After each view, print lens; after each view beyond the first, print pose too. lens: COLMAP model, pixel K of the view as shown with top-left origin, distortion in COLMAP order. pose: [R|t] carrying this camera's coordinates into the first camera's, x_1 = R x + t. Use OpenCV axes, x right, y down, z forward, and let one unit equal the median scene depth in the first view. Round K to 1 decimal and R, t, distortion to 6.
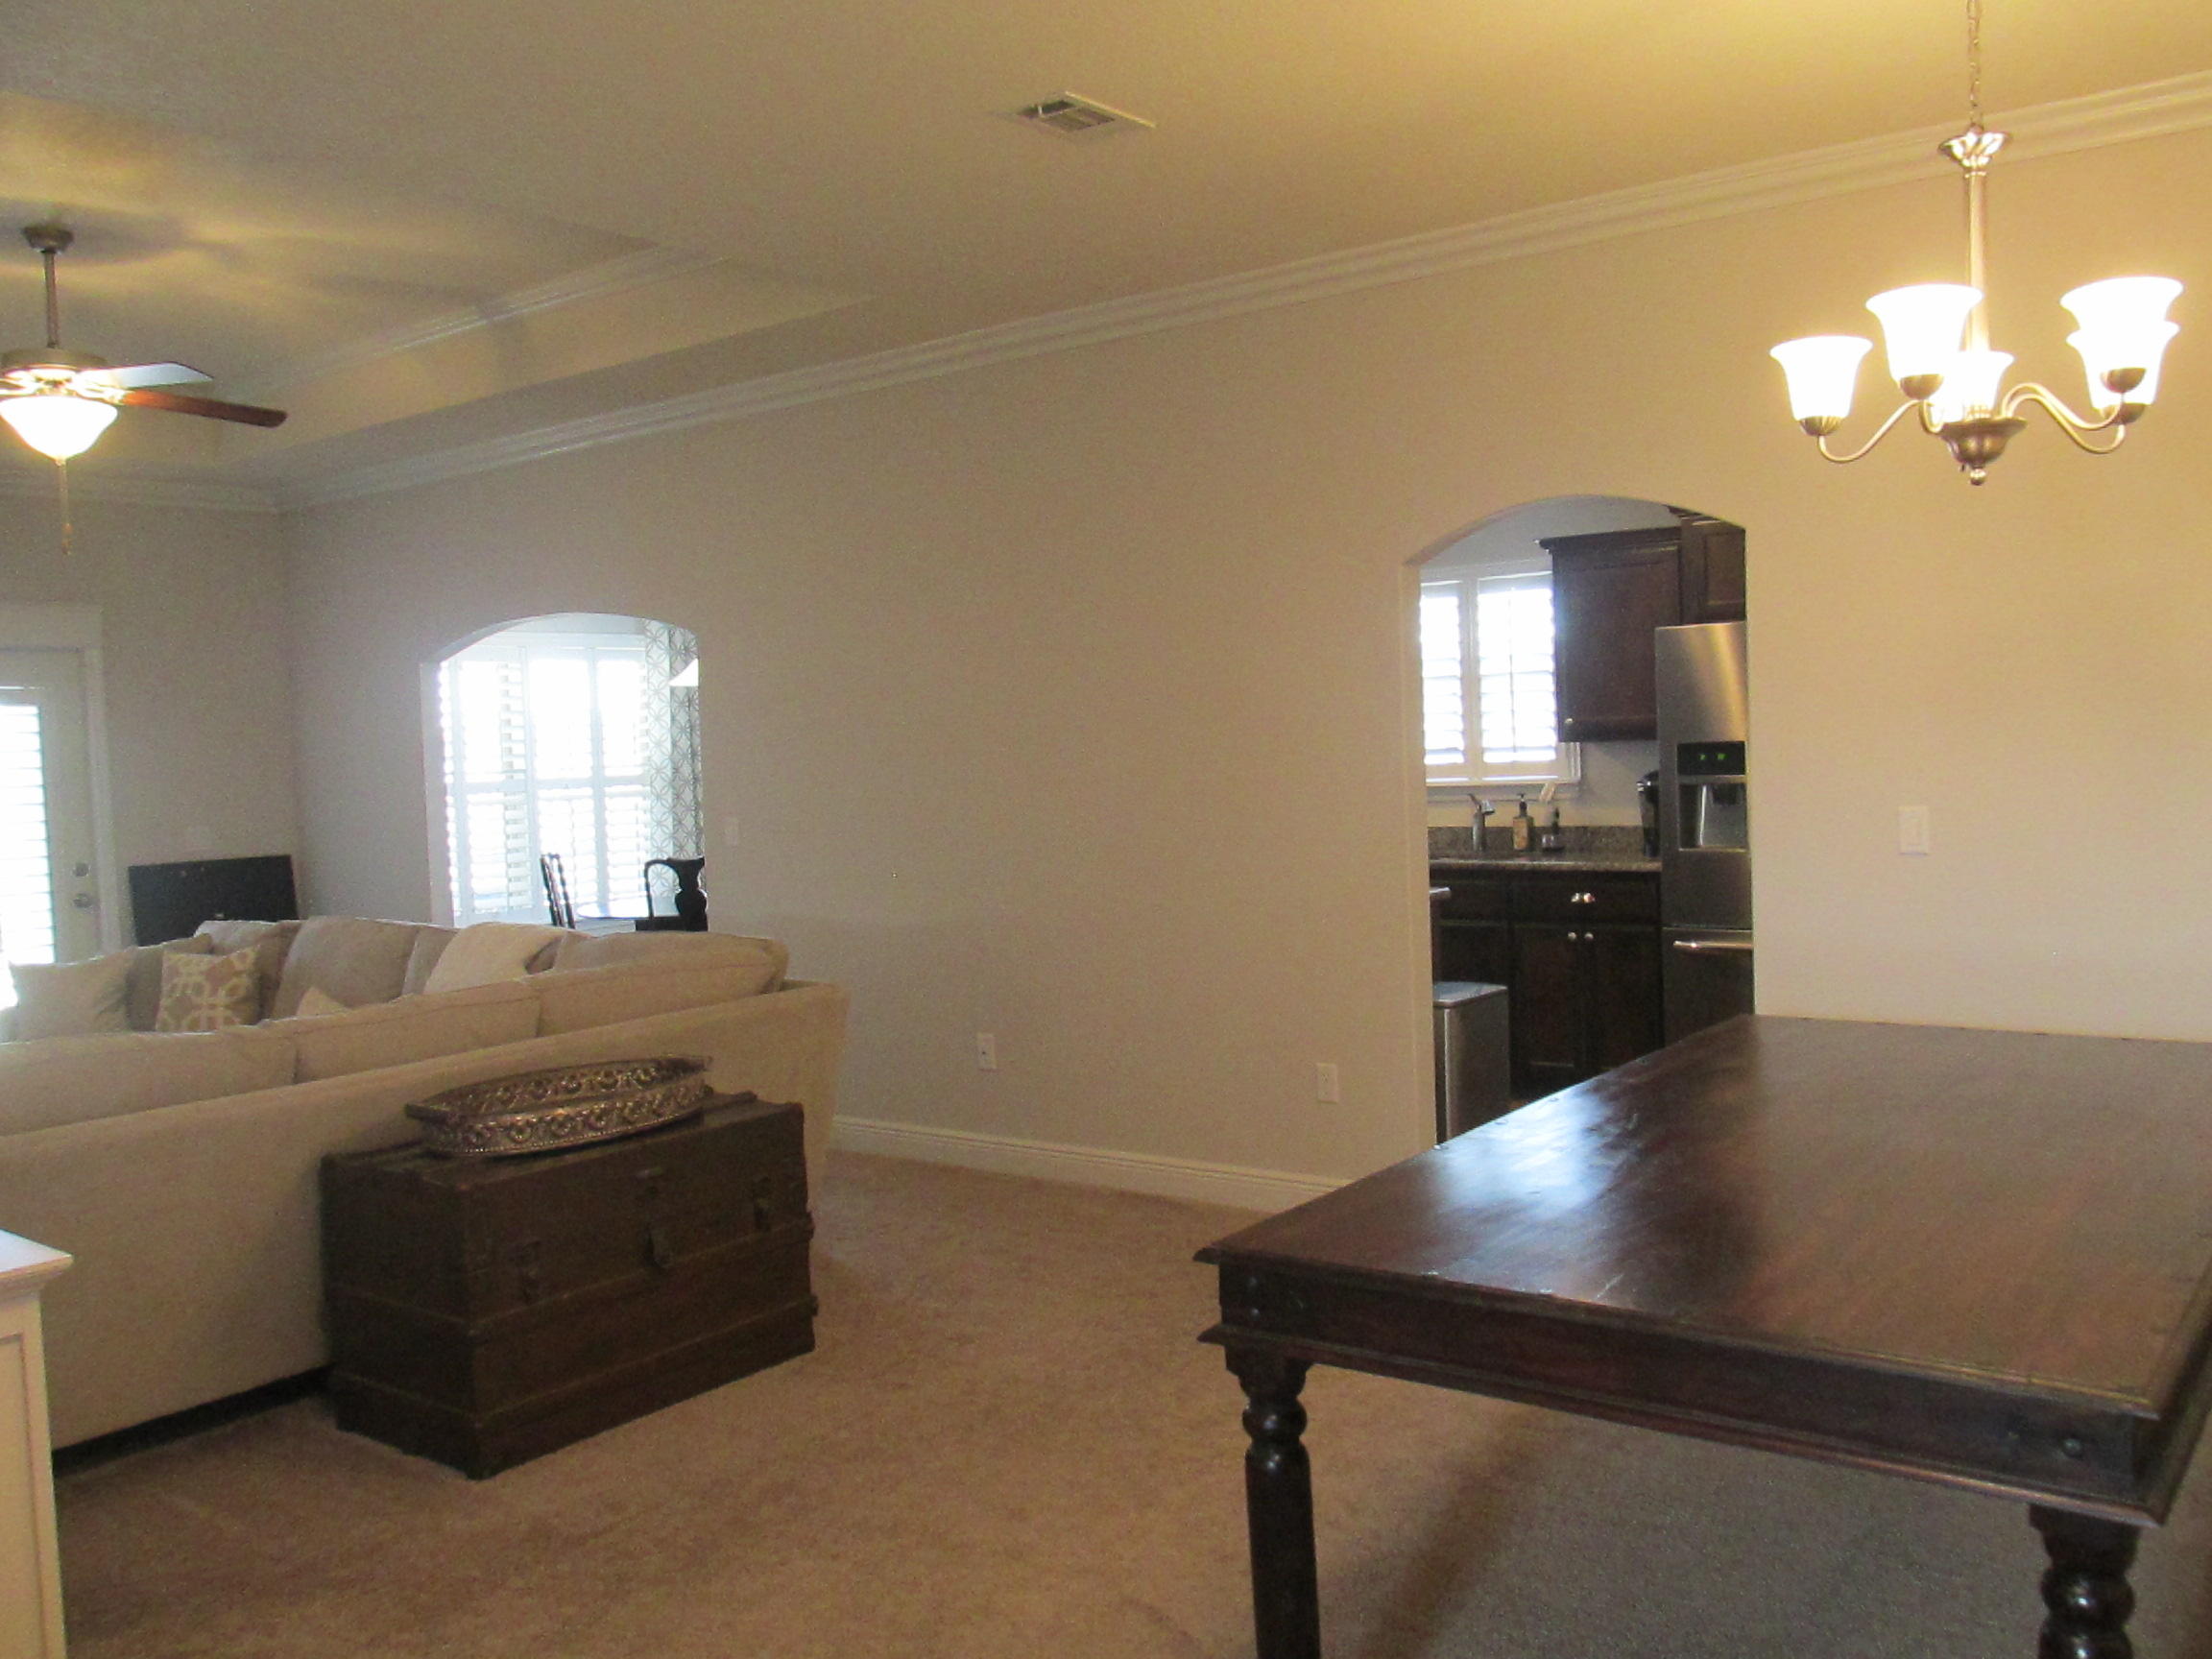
lens RADIAL K [[1860.8, 0, 1090.9], [0, 1860.8, 827.2], [0, 0, 1]] dist [-0.017948, -0.005870]
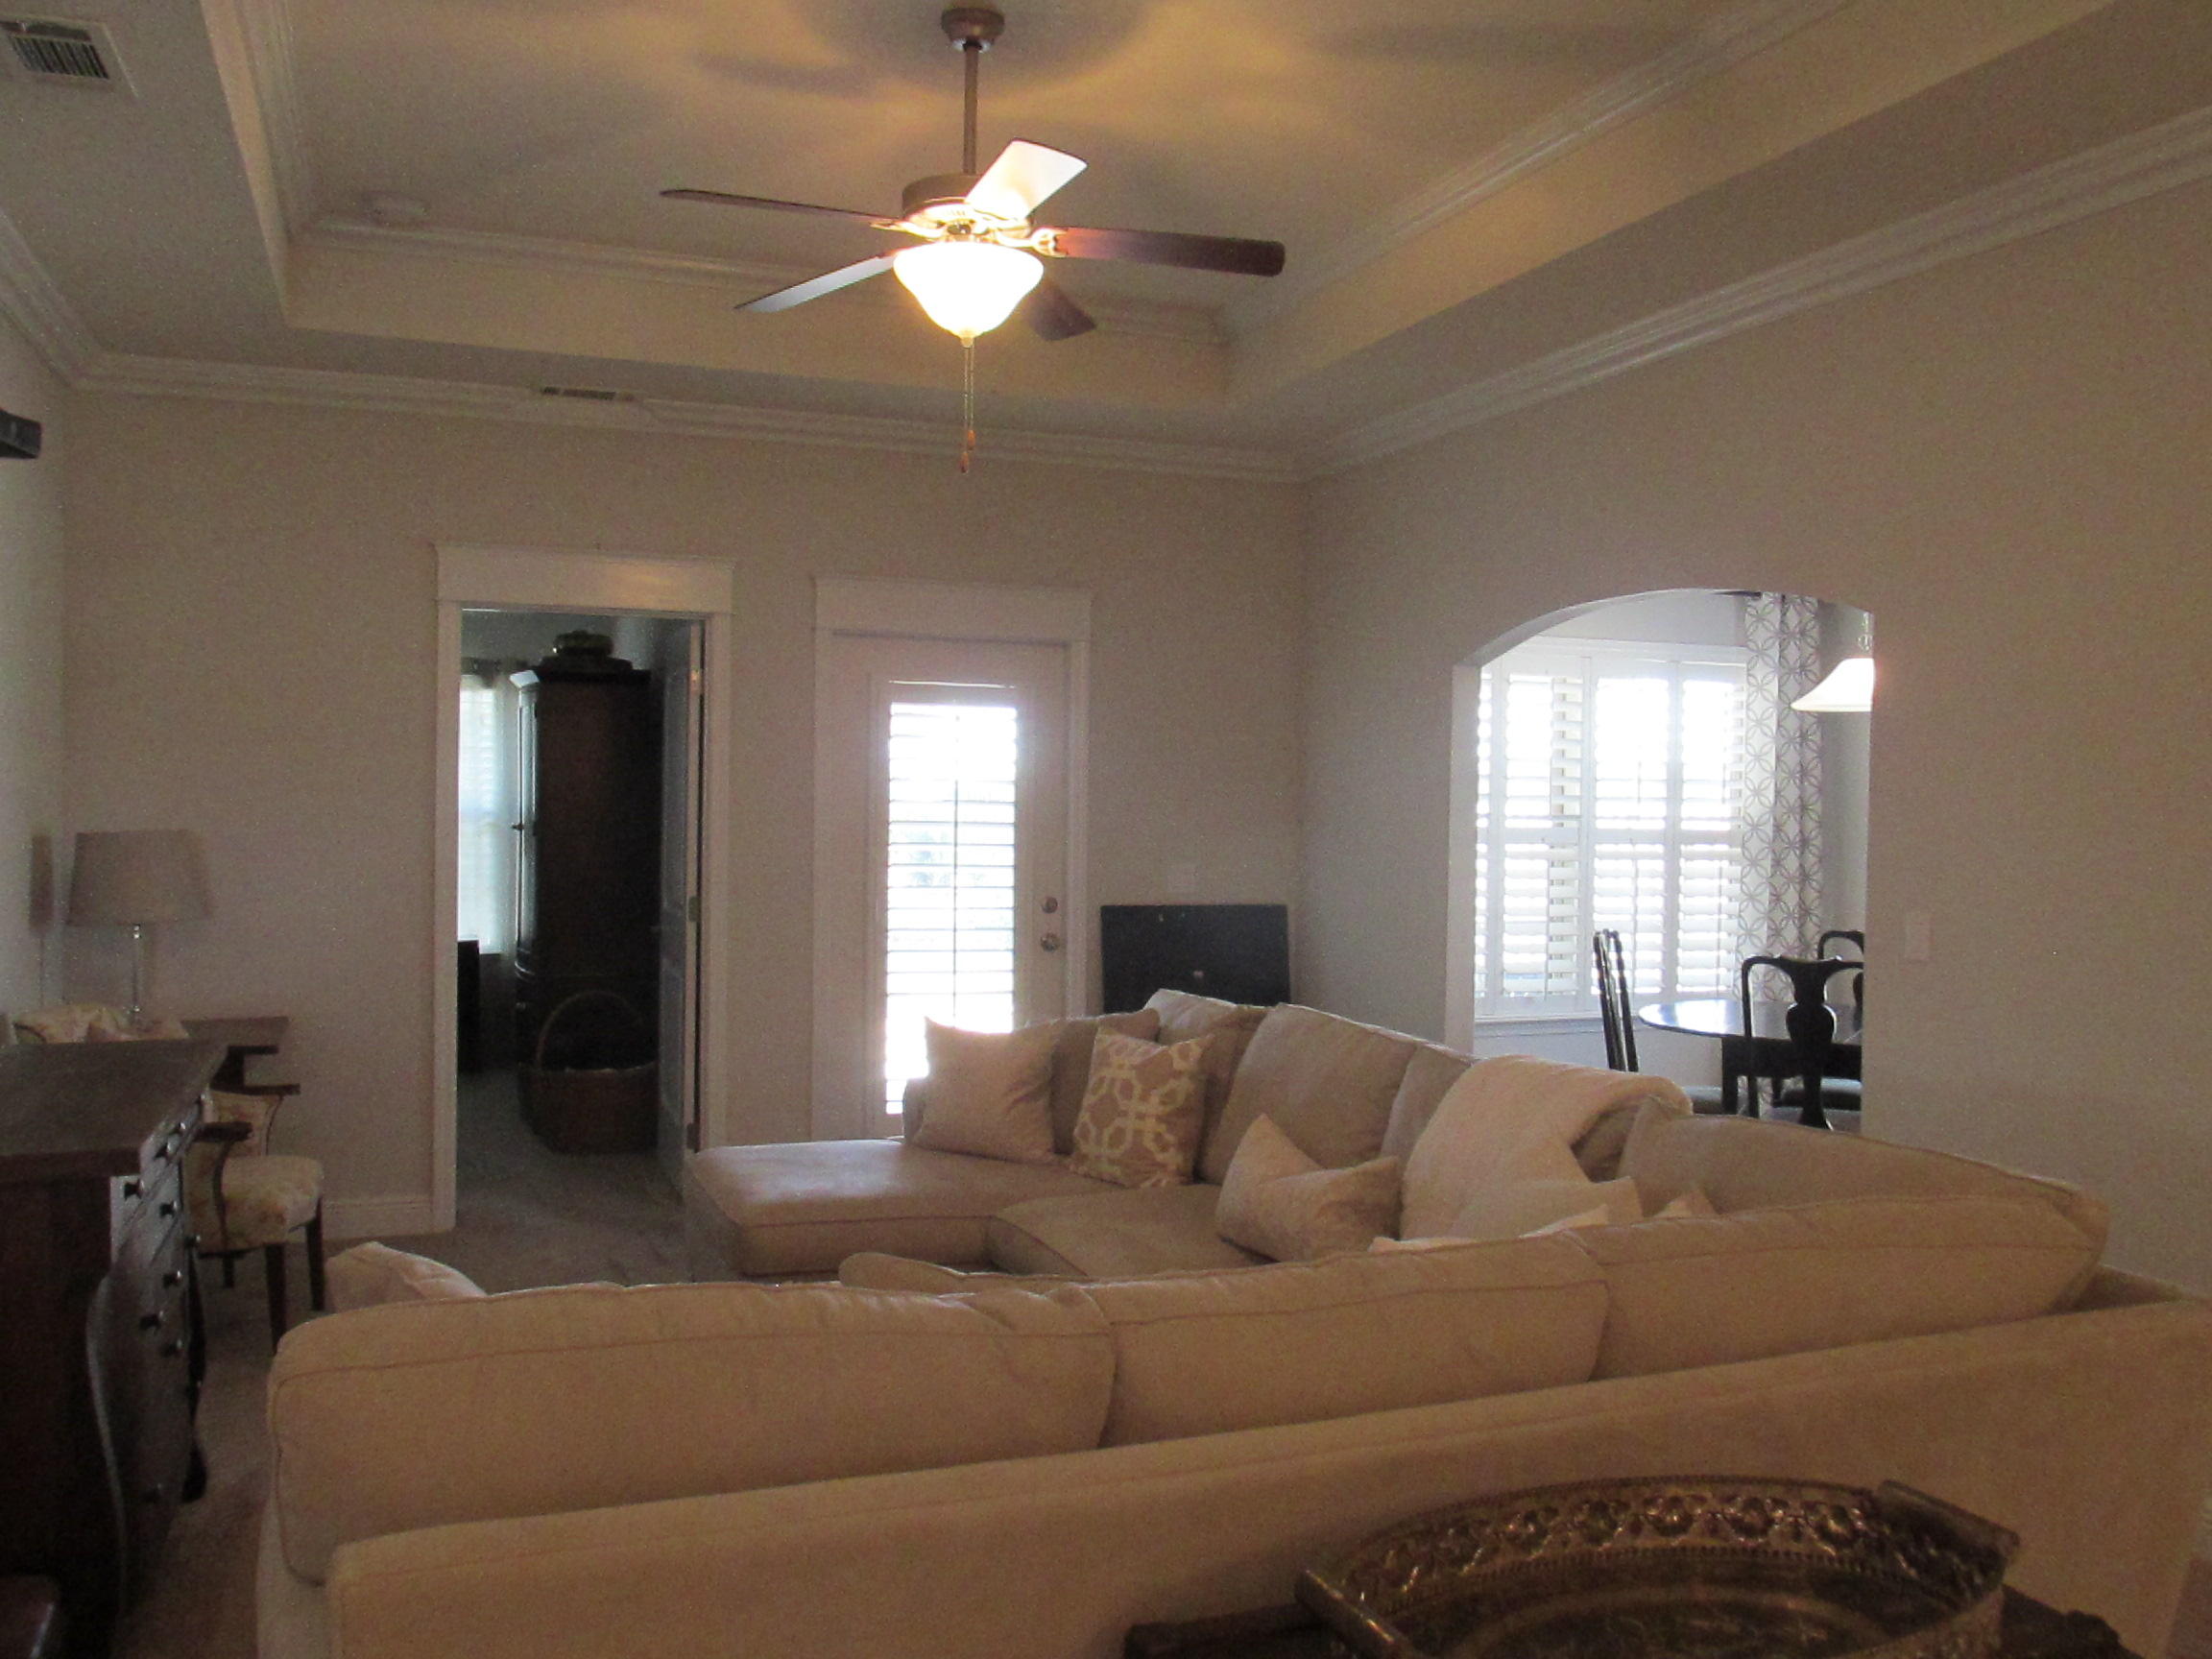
lens RADIAL K [[1860.8, 0, 1095.1], [0, 1860.8, 825.9], [0, 0, 1]] dist [-0.017948, -0.005870]
pose [[0.854296, 0.057866, -0.516557, -0.087057], [-0.071750, 0.997399, -0.006931, -0.007930], [0.514812, 0.042984, 0.856225, 0.264383]]
